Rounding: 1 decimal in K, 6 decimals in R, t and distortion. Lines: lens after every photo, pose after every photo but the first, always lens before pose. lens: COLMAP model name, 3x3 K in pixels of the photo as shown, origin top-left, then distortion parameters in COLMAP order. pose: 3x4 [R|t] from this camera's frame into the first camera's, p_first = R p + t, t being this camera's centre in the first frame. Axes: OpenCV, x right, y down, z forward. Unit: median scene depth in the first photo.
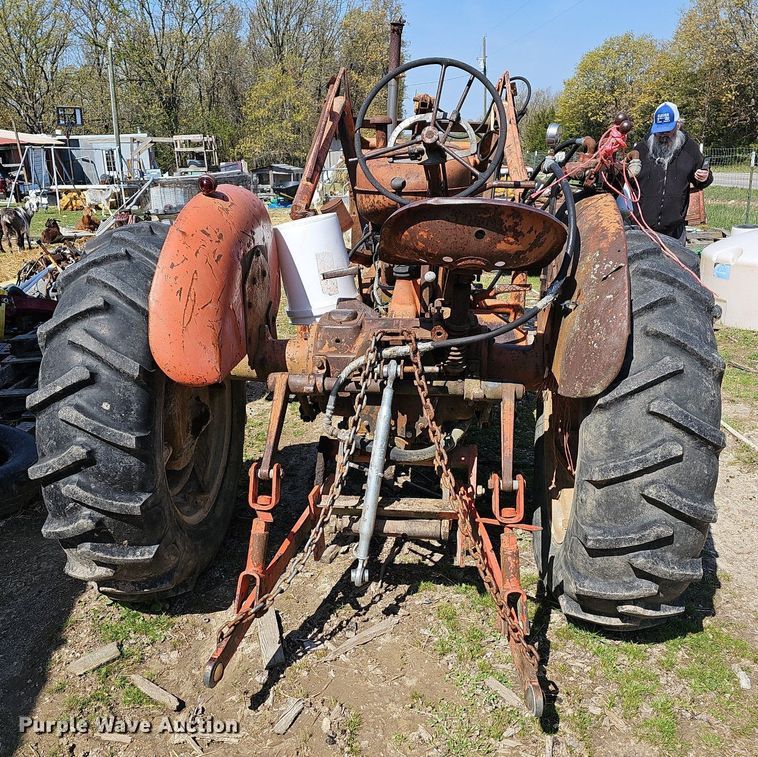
lens RADIAL K [[718.8, 0, 381.9], [0, 718.8, 381.7], [0, 0, 1]] dist [0.047577, 0.000000]
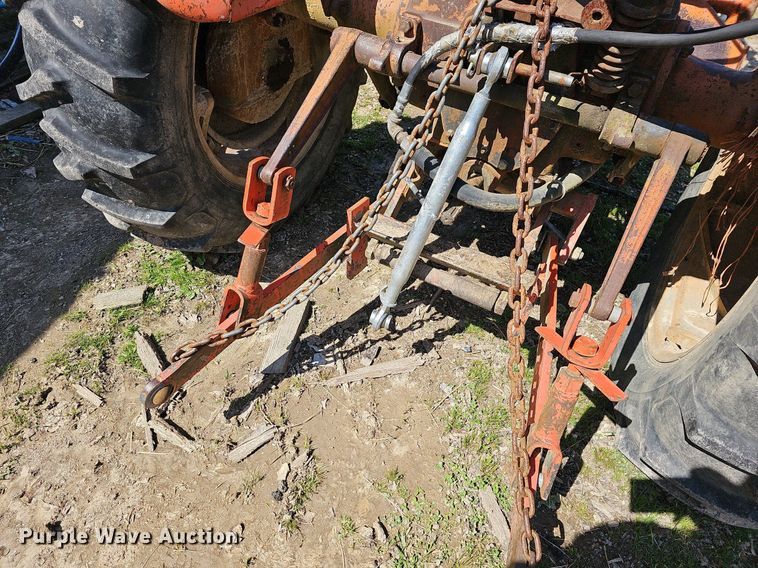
lens RADIAL K [[509.3, 0, 375.5], [0, 509.3, 286.0], [0, 0, 1]] dist [0.035895, -0.032312]
pose [[0.921193, 0.330629, -0.205154, 0.070323], [-0.210090, 0.866417, 0.452973, -0.028290], [0.327515, -0.374174, 0.867599, 0.504146]]
